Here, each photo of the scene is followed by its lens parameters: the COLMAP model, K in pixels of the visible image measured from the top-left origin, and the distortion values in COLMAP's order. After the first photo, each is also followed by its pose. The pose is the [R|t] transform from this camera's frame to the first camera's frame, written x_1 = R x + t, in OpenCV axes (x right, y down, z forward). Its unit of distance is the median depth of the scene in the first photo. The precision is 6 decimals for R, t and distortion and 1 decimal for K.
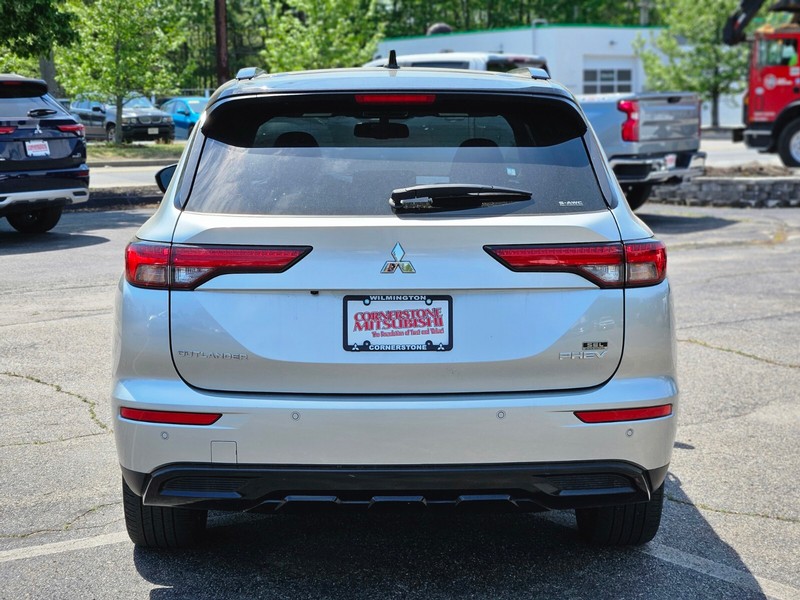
lens RADIAL K [[1635.4, 0, 400.0], [0, 1635.4, 300.0], [0, 0, 1]] dist [-0.740148, 6.993207]
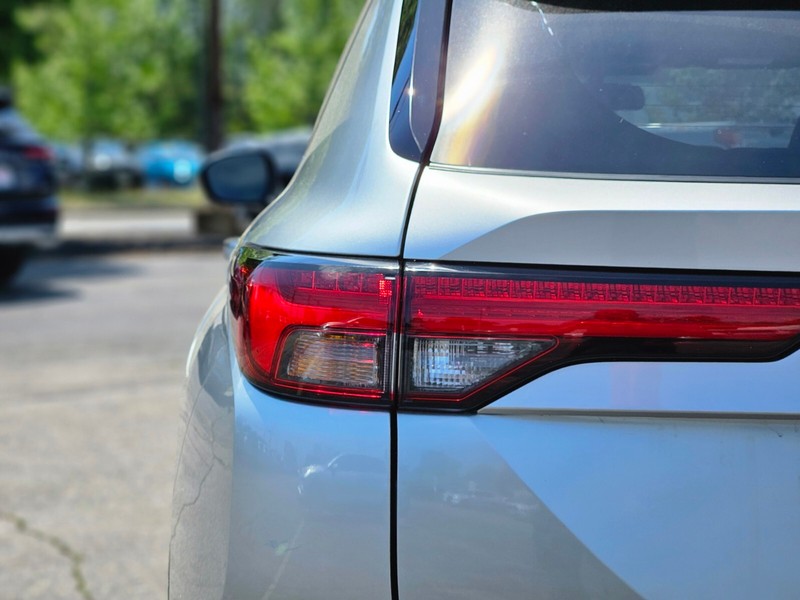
lens RADIAL K [[1635.4, 0, 400.0], [0, 1635.4, 300.0], [0, 0, 1]] dist [-0.740148, 6.993207]
pose [[0.999646, 0.011489, 0.023989, -0.149245], [-0.010553, 0.999191, -0.038808, -0.015389], [-0.024415, 0.038541, 0.998959, 0.683812]]
